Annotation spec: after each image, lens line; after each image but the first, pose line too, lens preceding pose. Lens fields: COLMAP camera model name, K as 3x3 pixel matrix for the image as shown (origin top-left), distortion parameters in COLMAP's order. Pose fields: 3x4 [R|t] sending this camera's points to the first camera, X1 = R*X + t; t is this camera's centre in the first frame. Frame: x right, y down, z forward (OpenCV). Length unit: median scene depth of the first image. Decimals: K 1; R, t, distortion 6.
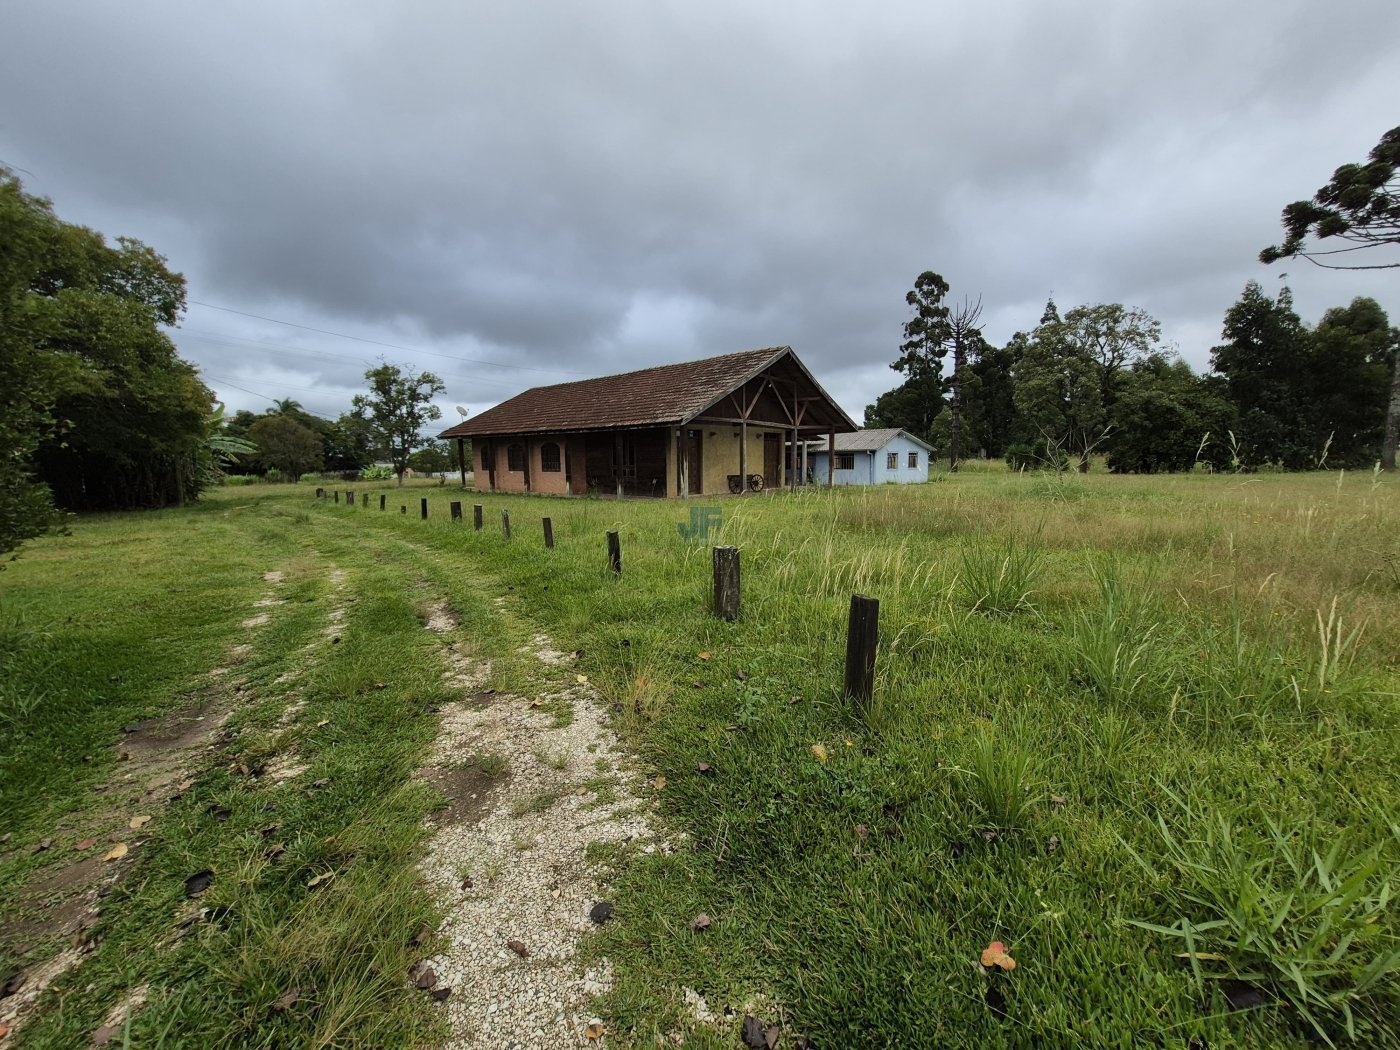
lens RADIAL K [[562.6, 0, 688.6], [0, 562.6, 520.7], [0, 0, 1]] dist [-0.000566, -0.000564]
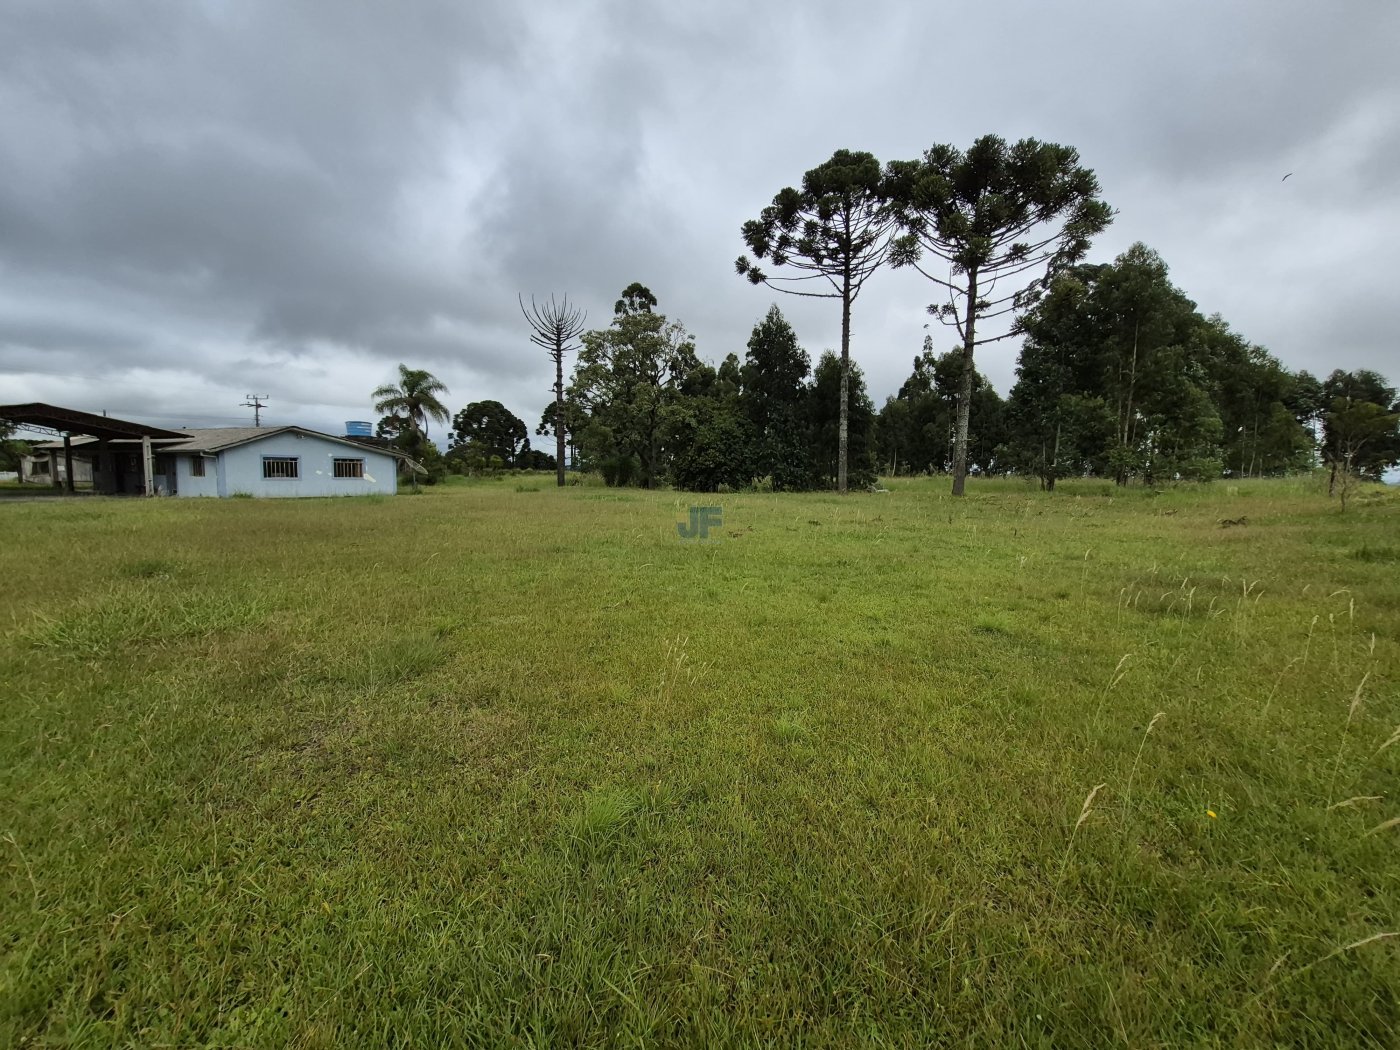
lens RADIAL K [[562.6, 0, 719.5], [0, 562.6, 505.1], [0, 0, 1]] dist [-0.000566, -0.000564]
pose [[0.951848, 0.013299, 0.306282, 0.269629], [0.001327, 0.998871, -0.047495, -0.007243], [-0.306568, 0.045615, 0.950755, 0.036174]]
